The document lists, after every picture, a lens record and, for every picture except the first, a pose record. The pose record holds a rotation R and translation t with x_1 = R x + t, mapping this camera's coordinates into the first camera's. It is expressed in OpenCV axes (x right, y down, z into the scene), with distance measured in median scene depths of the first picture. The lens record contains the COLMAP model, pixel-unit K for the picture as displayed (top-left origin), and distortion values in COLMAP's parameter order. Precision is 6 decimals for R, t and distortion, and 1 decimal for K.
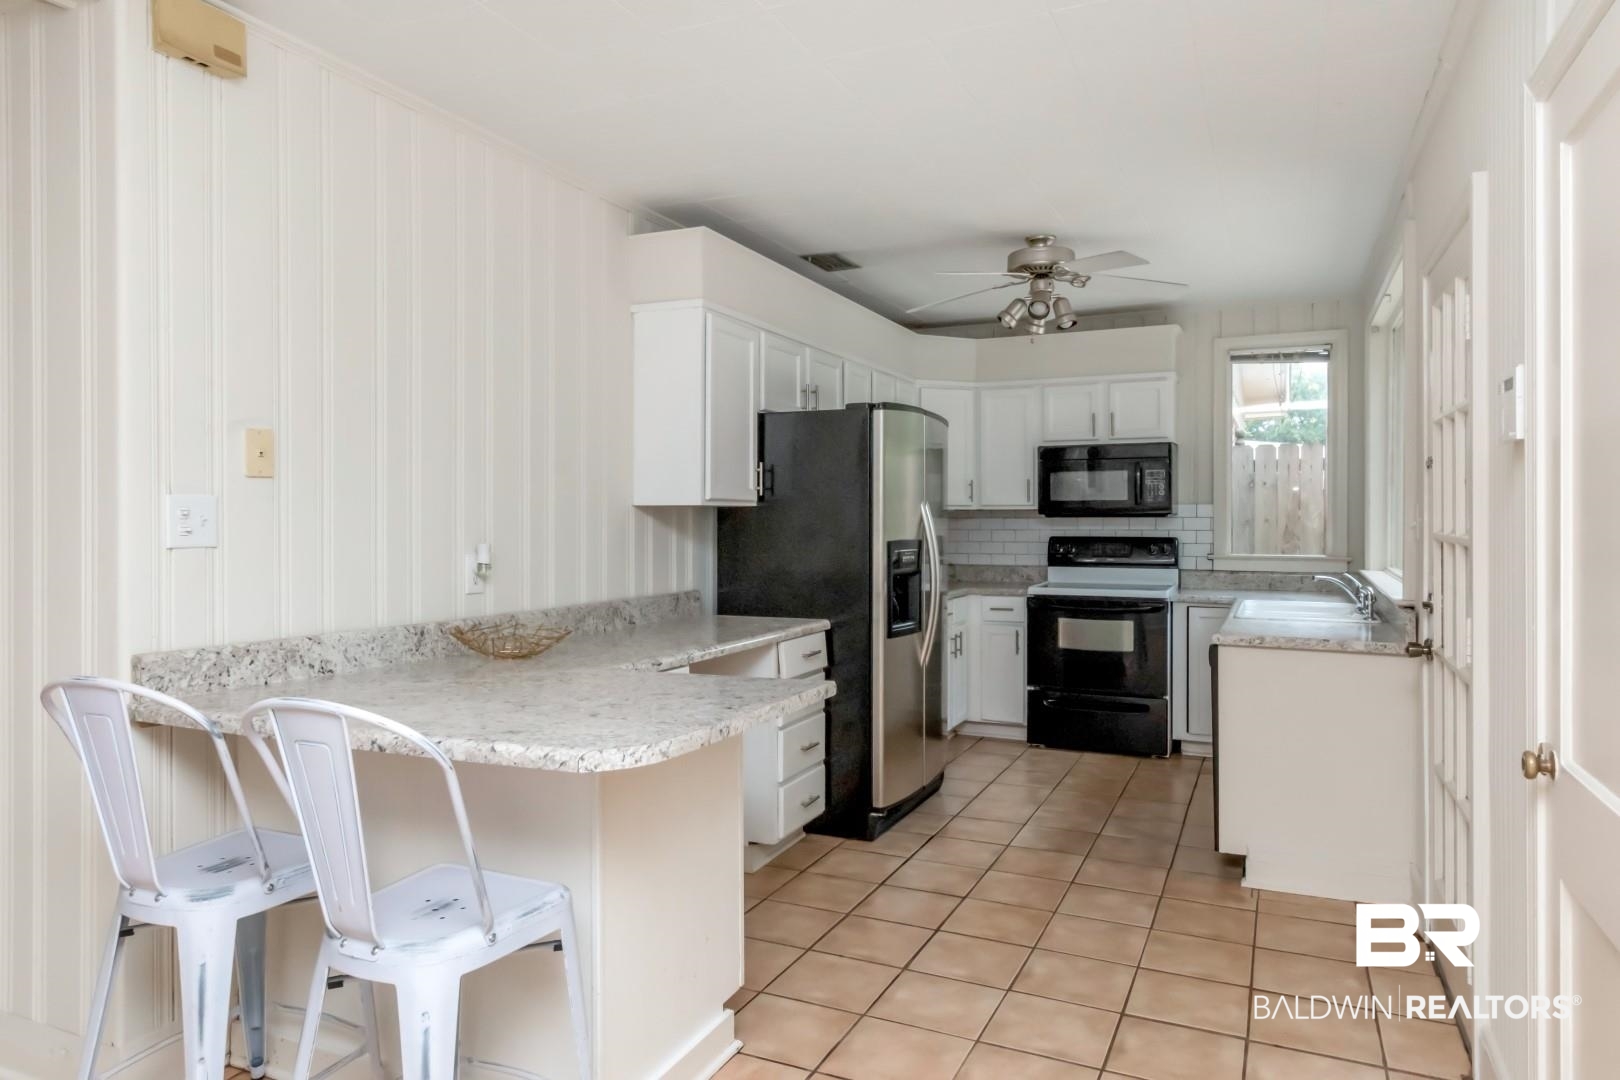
lens RADIAL K [[1028.6, 0, 810.0], [0, 1028.6, 524.4], [0, 0, 1]] dist [0.006160, -0.001890]
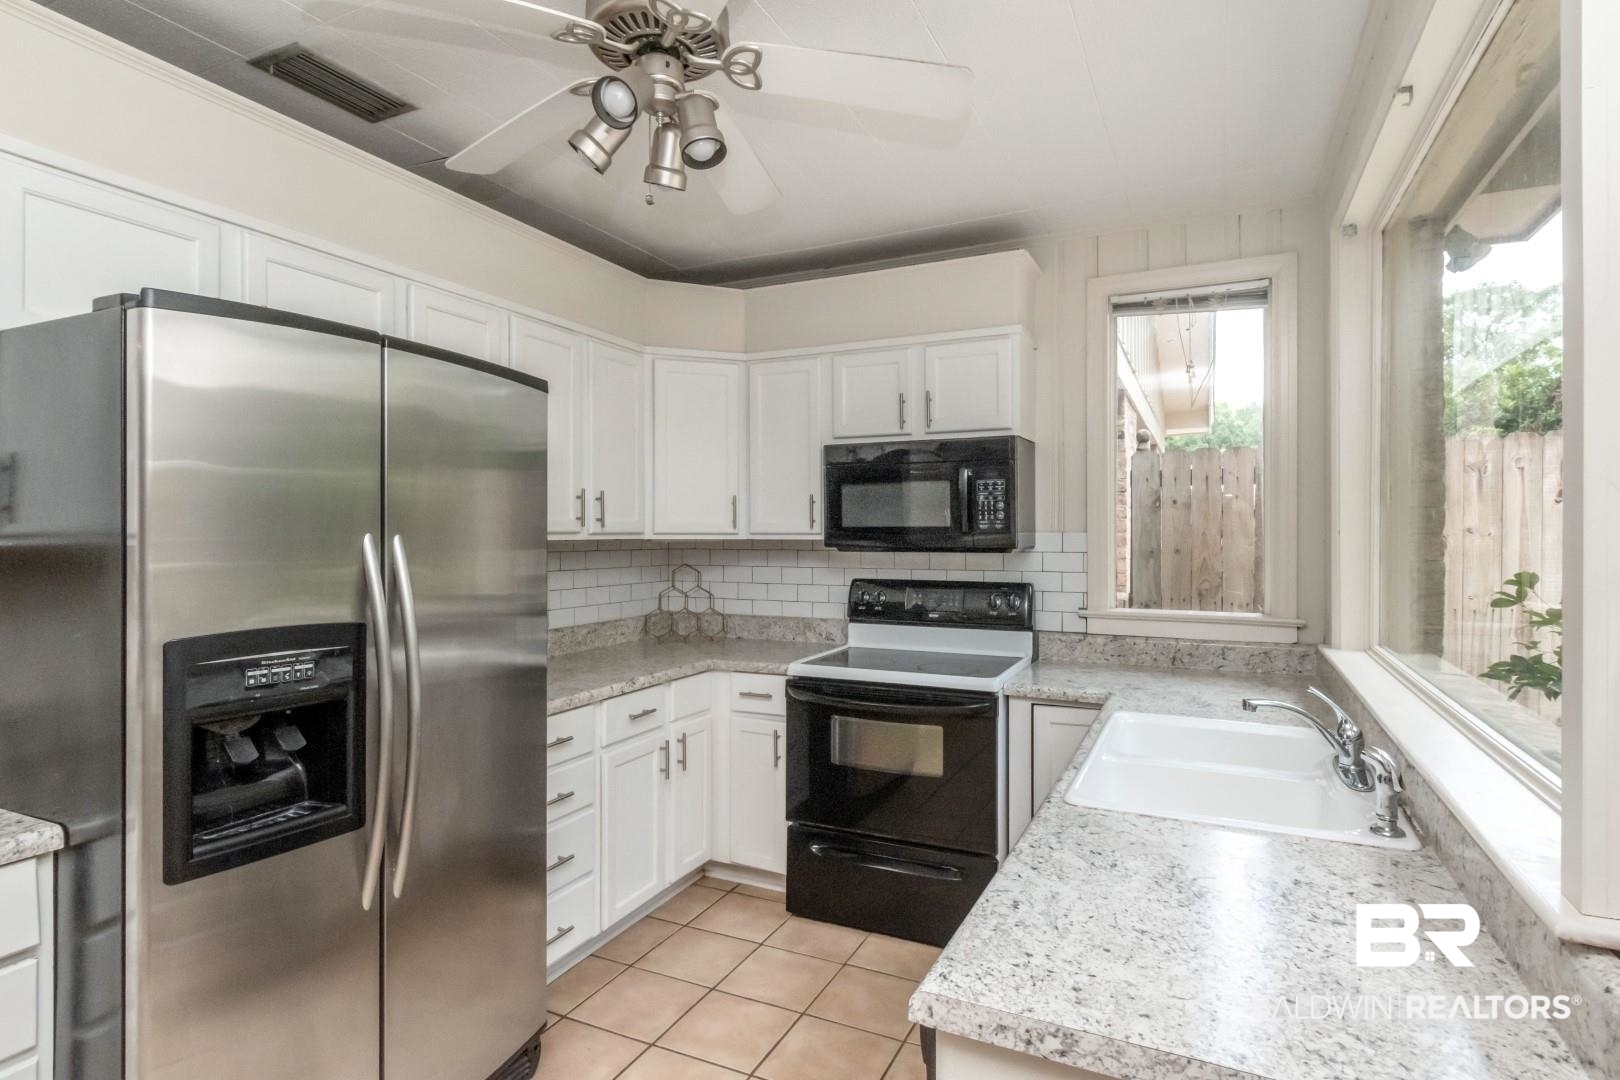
lens RADIAL K [[843.9, 0, 807.2], [0, 843.9, 531.6], [0, 0, 1]] dist [0.007380, -0.000789]
pose [[0.999842, 0.000847, -0.017747, 0.229695], [-0.000983, 0.999970, -0.007619, -0.016283], [0.017740, 0.007635, 0.999813, 0.472970]]
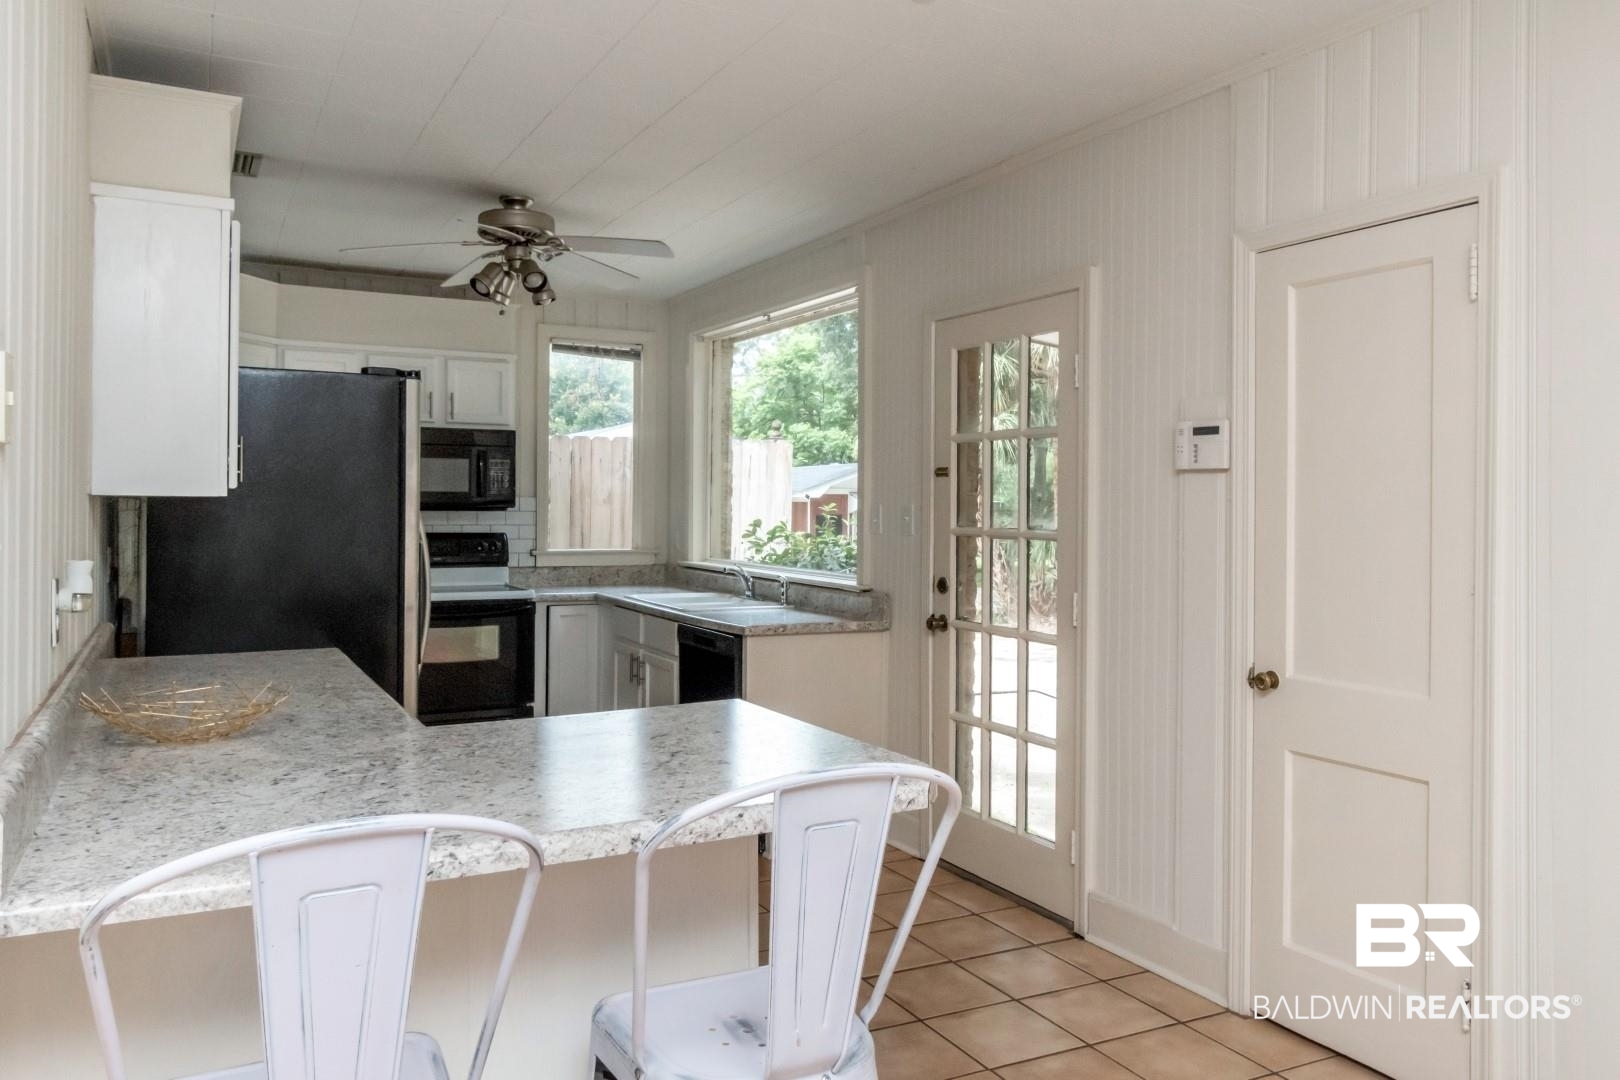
lens RADIAL K [[1185.0, 0, 815.0], [0, 1185.0, 502.2], [0, 0, 1]] dist [-0.012293, -0.005666]
pose [[0.608306, 0.009270, 0.793649, -0.329499], [-0.001637, 0.999944, -0.010425, -0.004284], [-0.793701, 0.005043, 0.608287, 0.132987]]
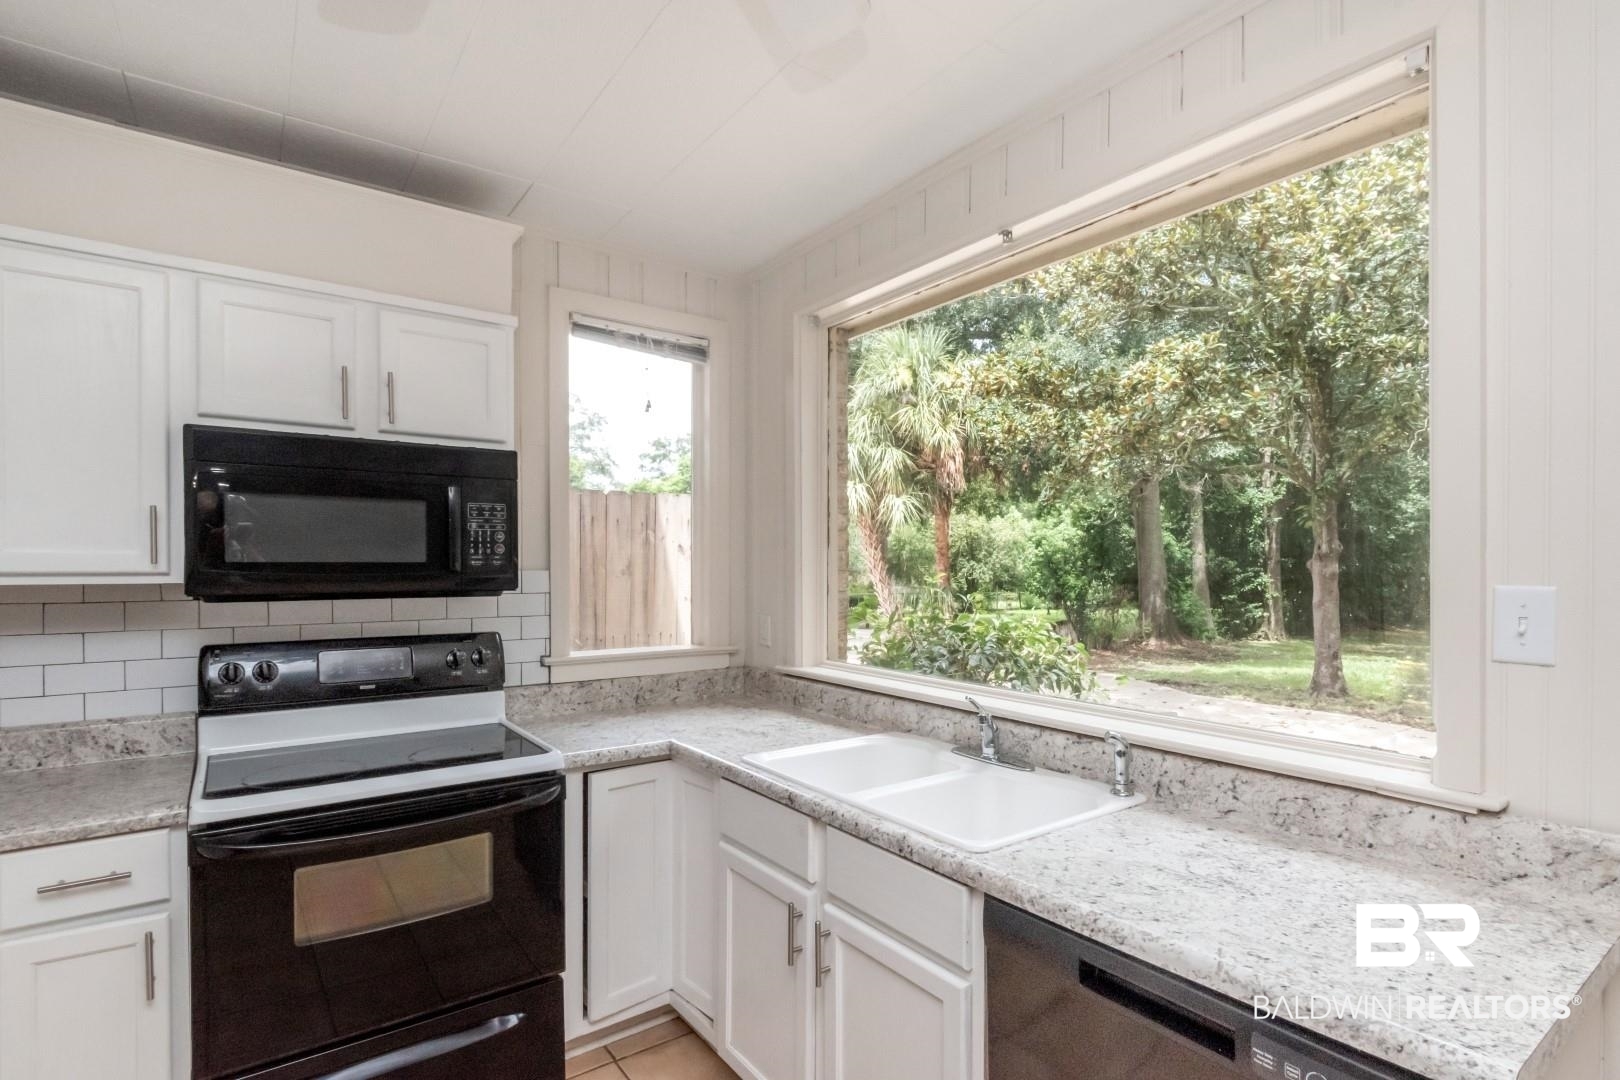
lens RADIAL K [[789.8, 0, 819.6], [0, 789.8, 573.9], [0, 0, 1]] dist [0.006036, -0.000577]
pose [[0.485050, -0.003986, 0.874478, 0.076294], [0.007727, 0.999970, 0.000272, -0.017003], [-0.874453, 0.006625, 0.485066, 0.667151]]
